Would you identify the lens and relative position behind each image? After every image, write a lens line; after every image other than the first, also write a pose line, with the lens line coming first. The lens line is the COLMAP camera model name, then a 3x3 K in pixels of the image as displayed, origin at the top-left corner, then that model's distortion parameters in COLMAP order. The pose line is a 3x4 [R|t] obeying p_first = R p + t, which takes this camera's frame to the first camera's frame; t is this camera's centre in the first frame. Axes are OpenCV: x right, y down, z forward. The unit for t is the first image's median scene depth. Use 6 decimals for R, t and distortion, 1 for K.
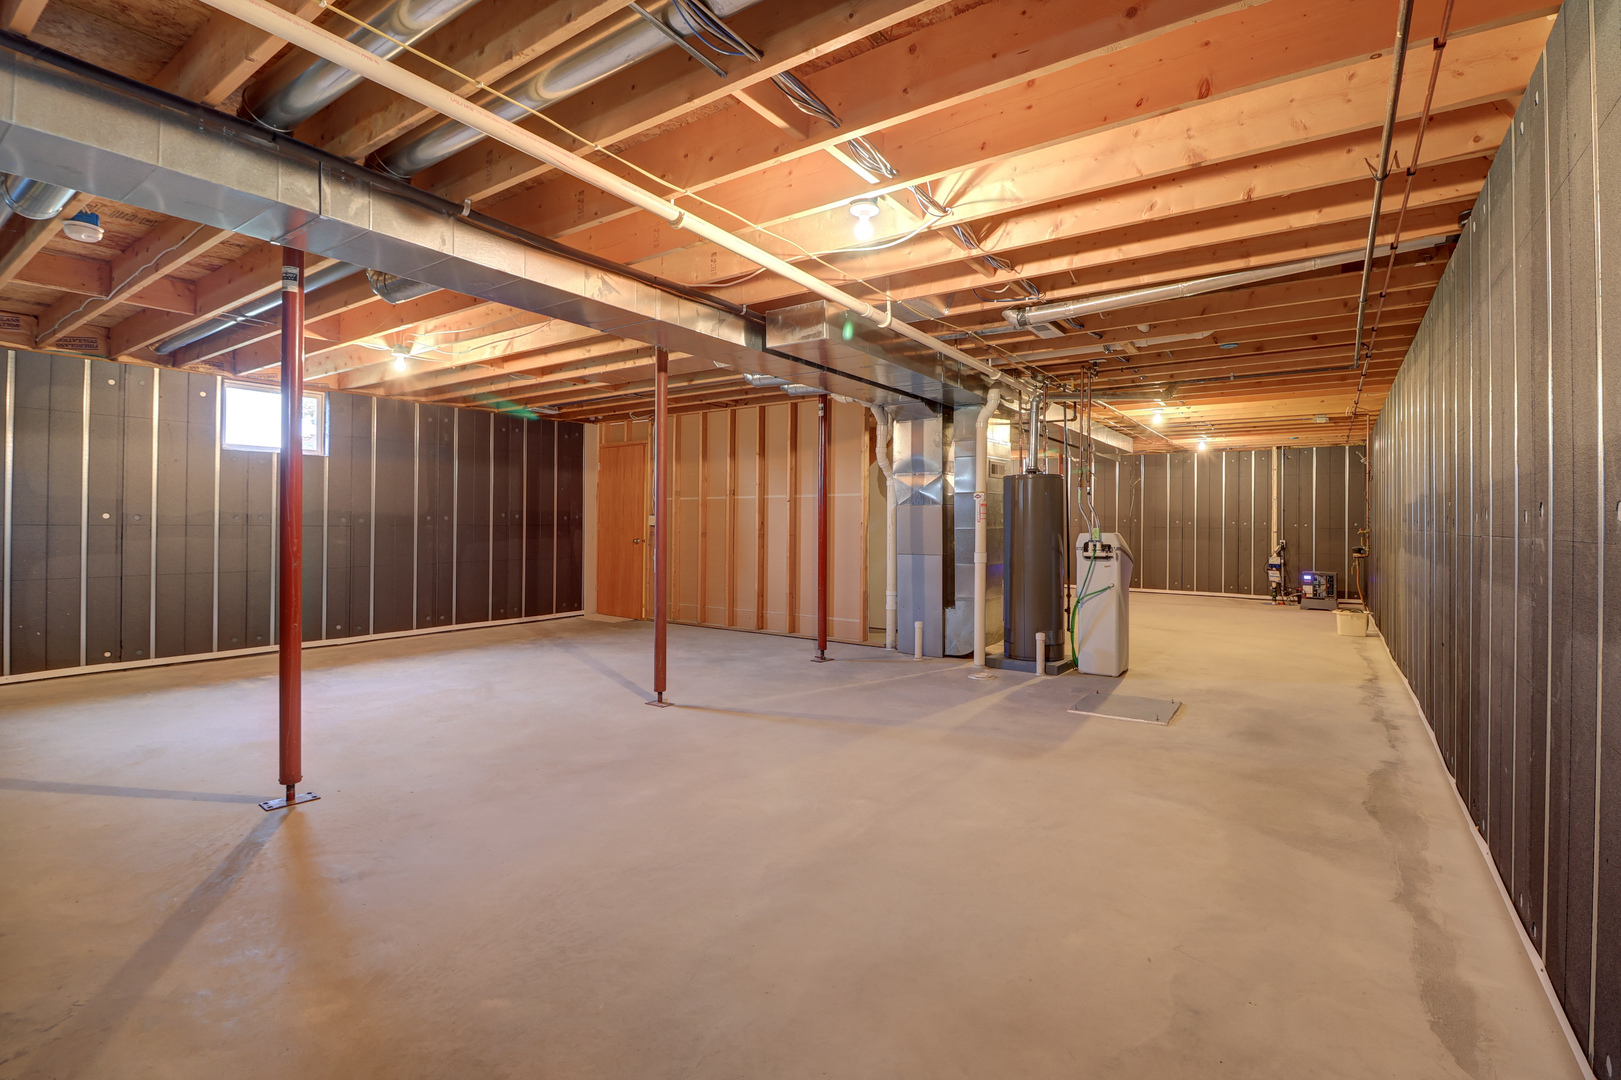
lens RADIAL K [[748.9, 0, 820.3], [0, 748.9, 536.4], [0, 0, 1]] dist [-0.001580, -0.001061]
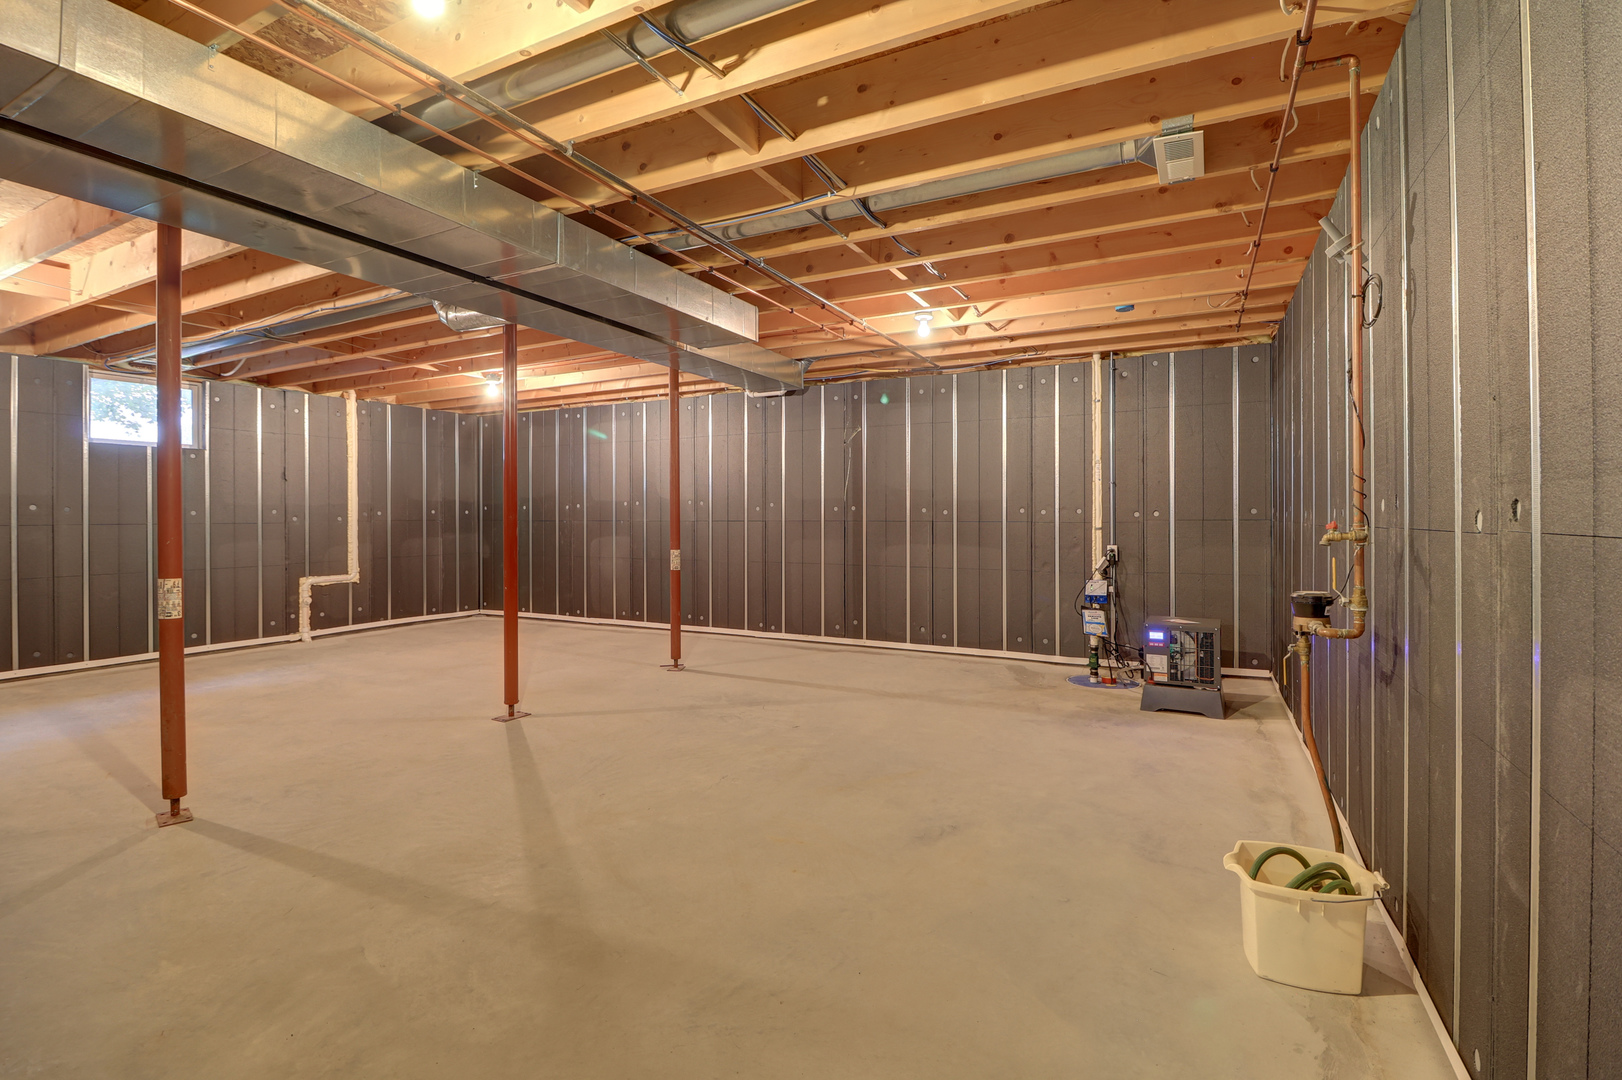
lens RADIAL K [[749.3, 0, 805.6], [0, 749.3, 529.0], [0, 0, 1]] dist [-0.001580, -0.001061]
pose [[0.993932, -0.010849, 0.109461, 0.368930], [0.010960, 0.999940, -0.000407, -0.007597], [-0.109450, 0.001604, 0.993991, 0.542016]]
